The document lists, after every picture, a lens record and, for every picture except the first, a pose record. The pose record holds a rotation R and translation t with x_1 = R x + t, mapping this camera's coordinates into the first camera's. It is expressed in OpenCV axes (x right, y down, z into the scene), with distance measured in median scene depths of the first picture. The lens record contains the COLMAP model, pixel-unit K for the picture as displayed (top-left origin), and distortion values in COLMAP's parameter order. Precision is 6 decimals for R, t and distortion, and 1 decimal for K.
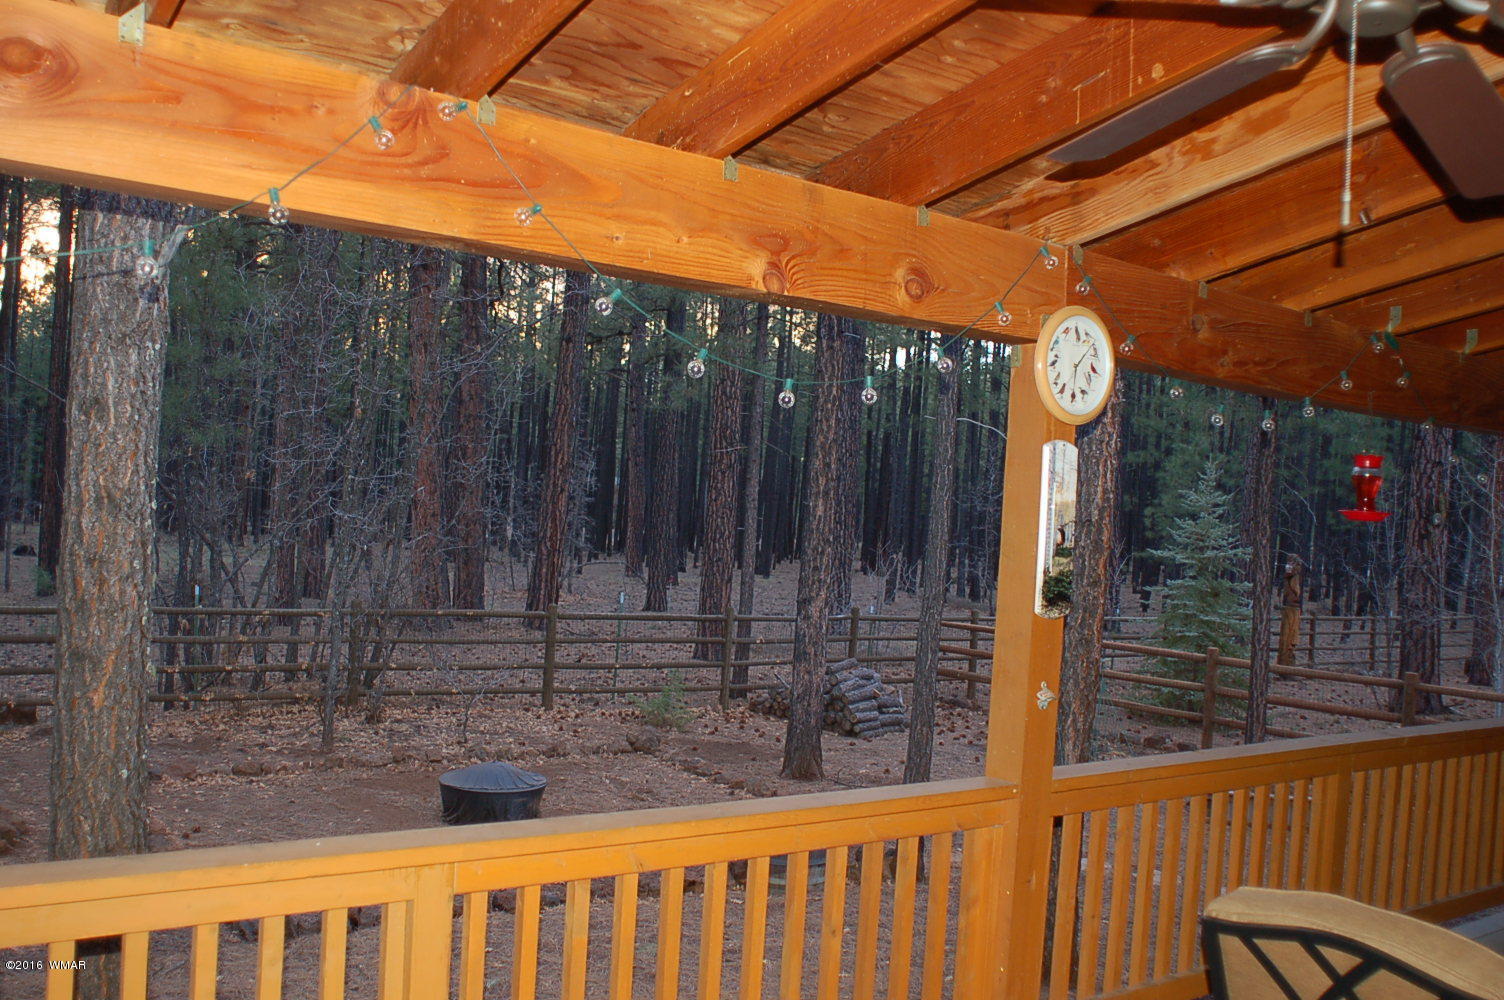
lens RADIAL K [[1306.4, 0, 747.0], [0, 1306.4, 499.0], [0, 0, 1]] dist [-0.105002, 0.082625]
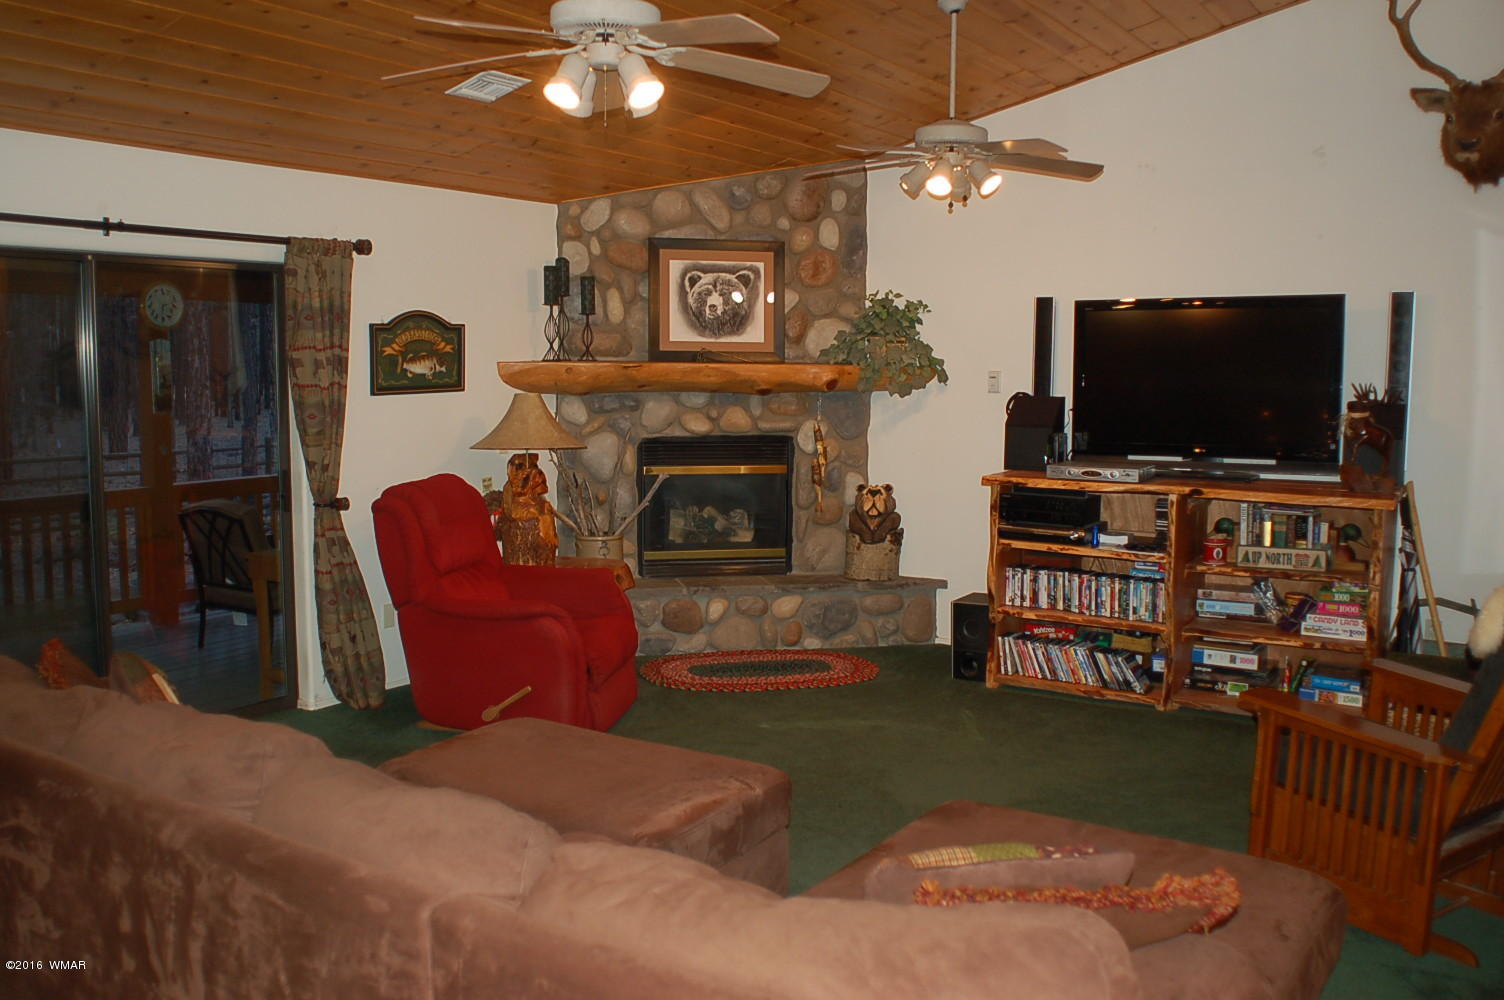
lens RADIAL K [[1306.4, 0, 747.0], [0, 1306.4, 499.0], [0, 0, 1]] dist [-0.105002, 0.082625]
pose [[0.934295, -0.092094, 0.344400, 0.402999], [0.047060, 0.989463, 0.136921, -0.025025], [-0.353380, -0.111718, 0.928785, -1.509156]]
